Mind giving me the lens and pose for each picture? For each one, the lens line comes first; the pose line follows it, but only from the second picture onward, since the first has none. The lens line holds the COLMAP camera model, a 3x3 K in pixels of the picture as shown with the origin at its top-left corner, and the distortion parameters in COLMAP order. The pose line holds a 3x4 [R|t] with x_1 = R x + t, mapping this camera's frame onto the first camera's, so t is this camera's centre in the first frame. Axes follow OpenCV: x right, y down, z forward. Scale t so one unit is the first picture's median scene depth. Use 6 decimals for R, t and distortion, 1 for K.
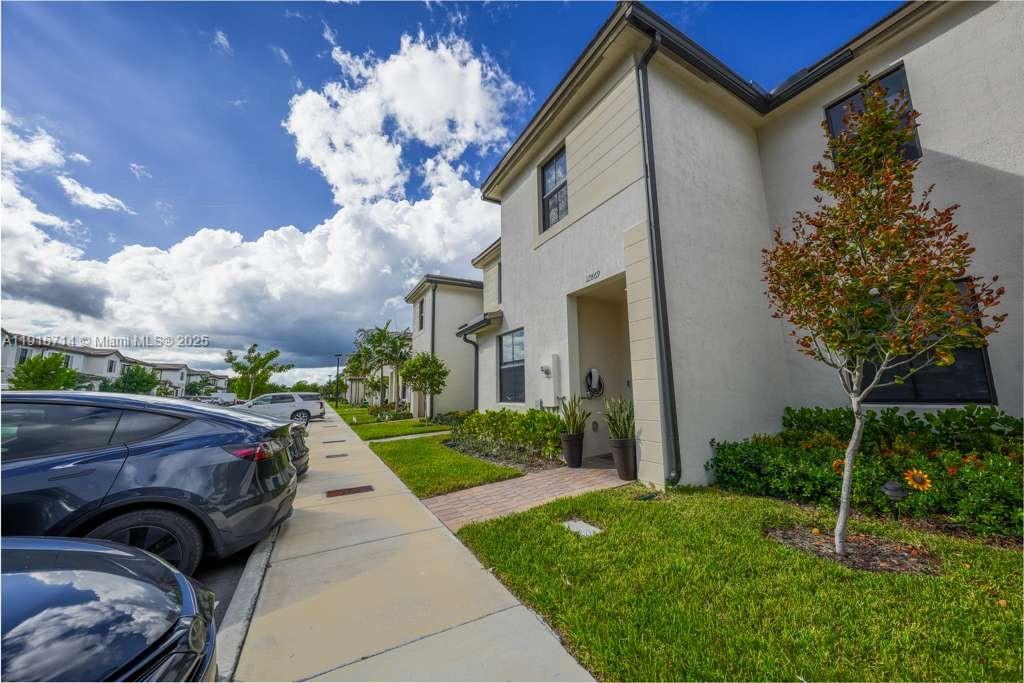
lens RADIAL K [[351.6, 0, 516.7], [0, 351.6, 342.5], [0, 0, 1]] dist [-0.030141, 0.006928]
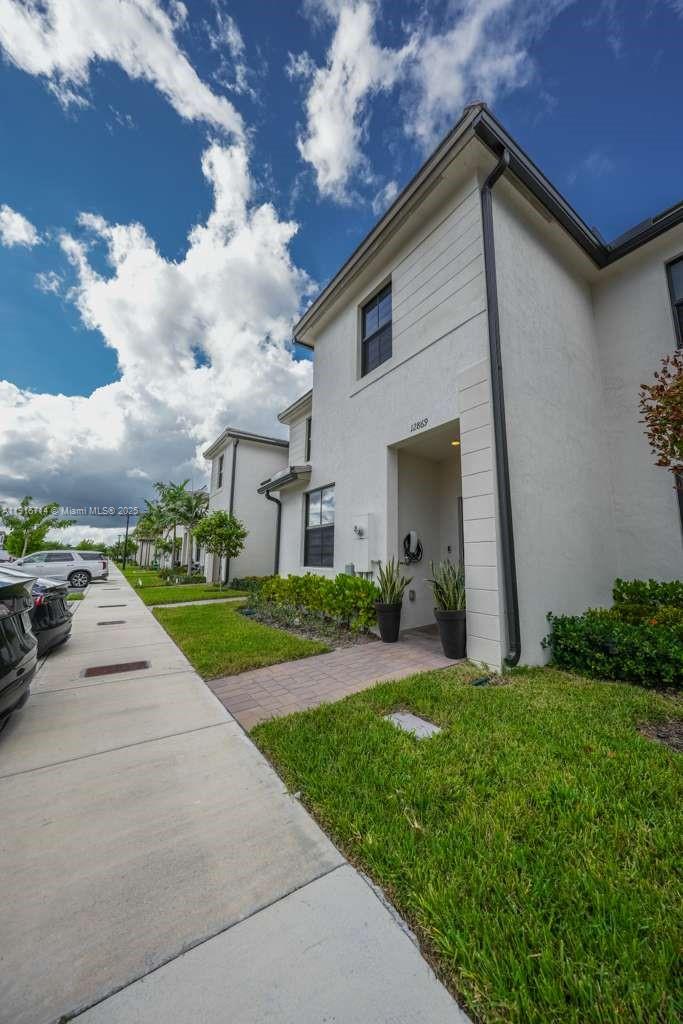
lens RADIAL K [[351.6, 0, 346.7], [0, 351.6, 508.7], [0, 0, 1]] dist [-0.030141, 0.006928]
pose [[0.995834, 0.042317, 0.080766, -0.025353], [-0.041827, 0.999095, -0.007754, 0.034299], [-0.081021, 0.004343, 0.996703, 0.130264]]
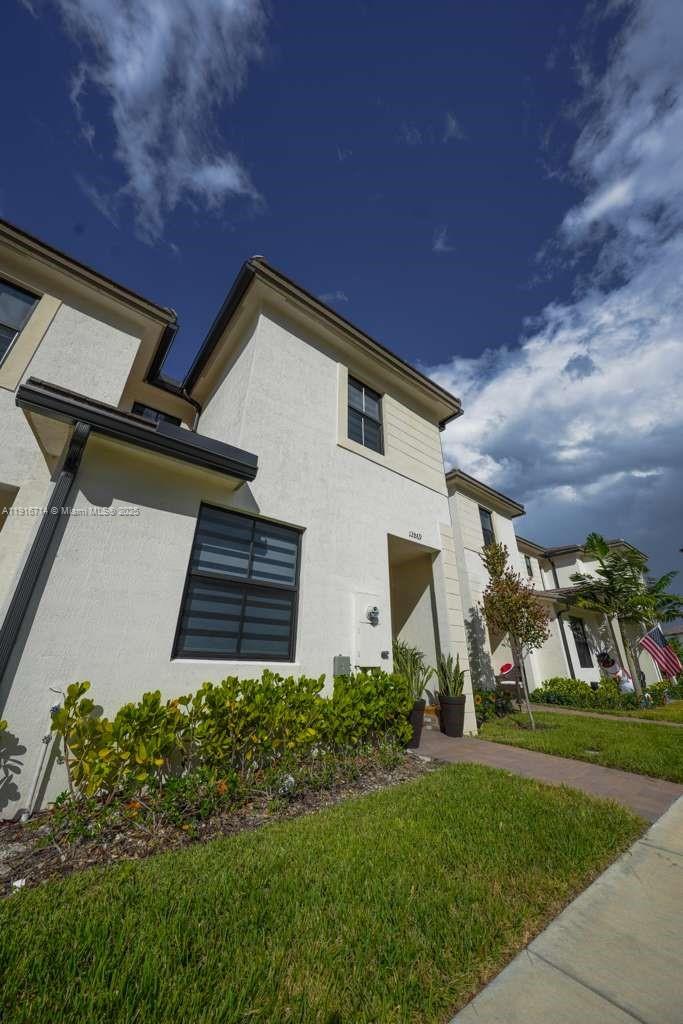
lens RADIAL K [[351.6, 0, 346.7], [0, 351.6, 508.7], [0, 0, 1]] dist [-0.030141, 0.006928]
pose [[-0.179297, 0.424189, 0.887647, -0.698393], [-0.142585, 0.881537, -0.450070, 0.240261], [-0.973407, -0.207261, -0.097573, 1.258920]]
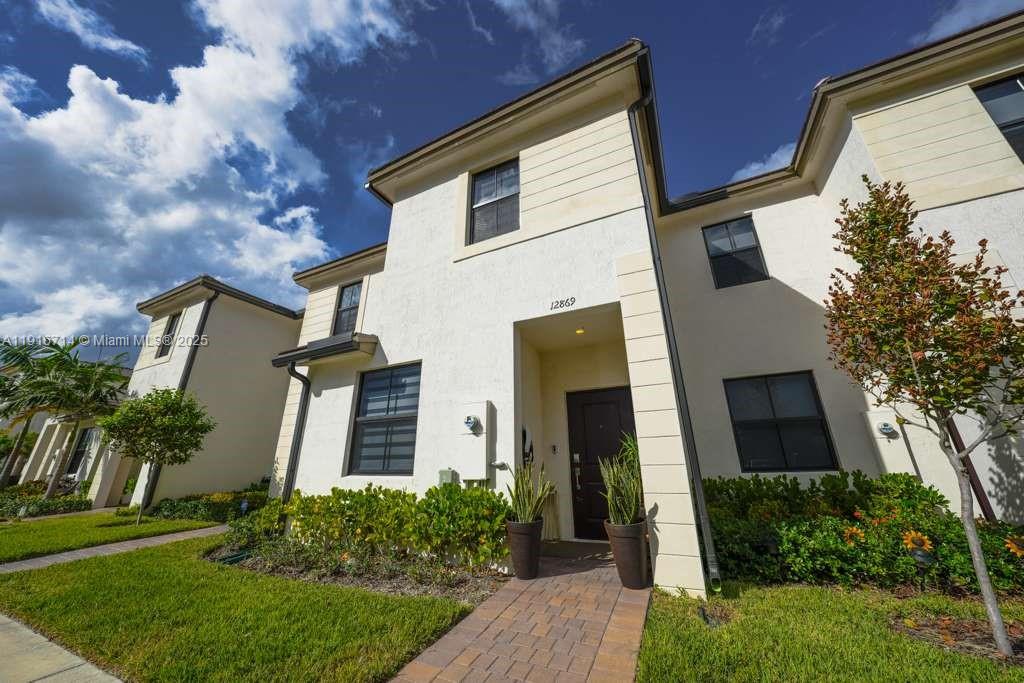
lens RADIAL K [[351.6, 0, 516.7], [0, 351.6, 342.5], [0, 0, 1]] dist [-0.030141, 0.006928]
pose [[0.817310, 0.202495, 0.539445, -0.262100], [-0.084031, 0.968093, -0.236083, 0.087352], [-0.570038, 0.147623, 0.808247, 0.411375]]
